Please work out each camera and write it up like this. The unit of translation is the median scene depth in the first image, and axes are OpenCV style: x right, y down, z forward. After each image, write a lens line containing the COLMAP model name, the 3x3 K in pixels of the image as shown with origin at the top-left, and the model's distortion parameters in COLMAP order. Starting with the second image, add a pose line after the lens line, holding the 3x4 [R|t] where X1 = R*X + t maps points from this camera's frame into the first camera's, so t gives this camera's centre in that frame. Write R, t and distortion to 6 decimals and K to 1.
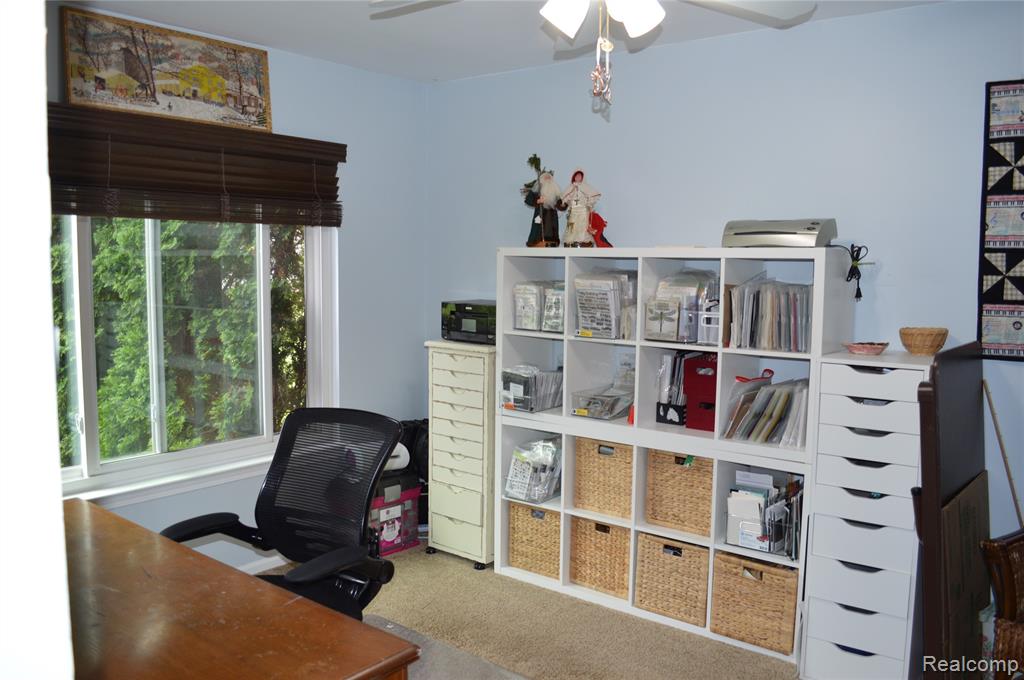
lens RADIAL K [[811.2, 0, 514.4], [0, 811.2, 338.1], [0, 0, 1]] dist [-0.094453, 0.015394]
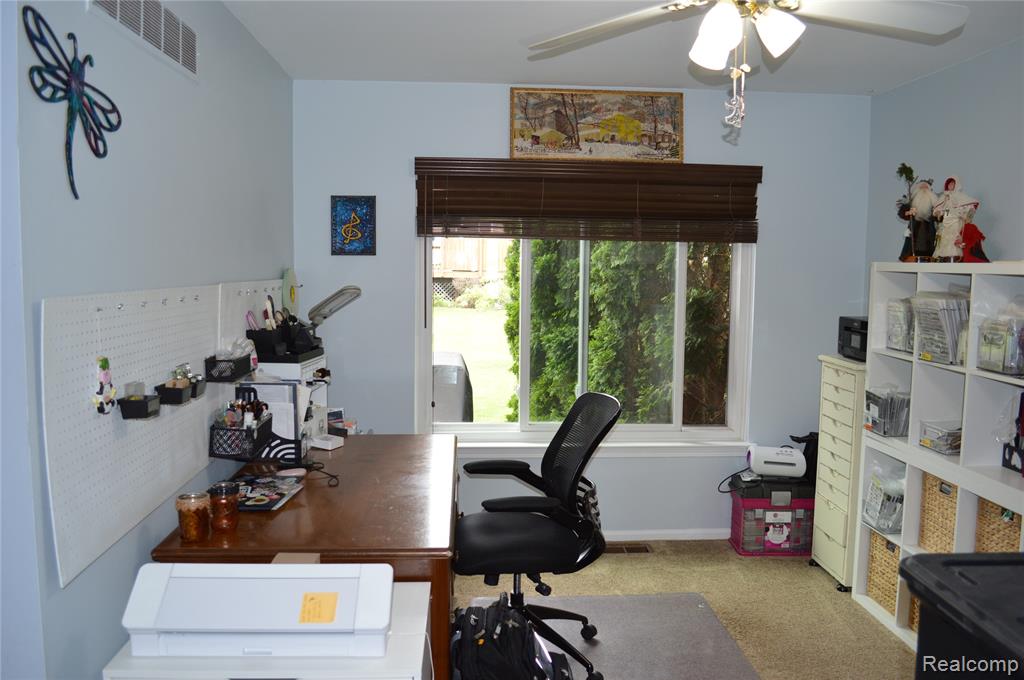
lens RADIAL K [[811.2, 0, 514.2], [0, 811.2, 341.4], [0, 0, 1]] dist [-0.094453, 0.015394]
pose [[0.659068, 0.067019, -0.749091, 0.428069], [-0.076374, 0.996837, 0.021988, -0.006161], [0.748195, 0.042719, 0.662102, 0.057681]]
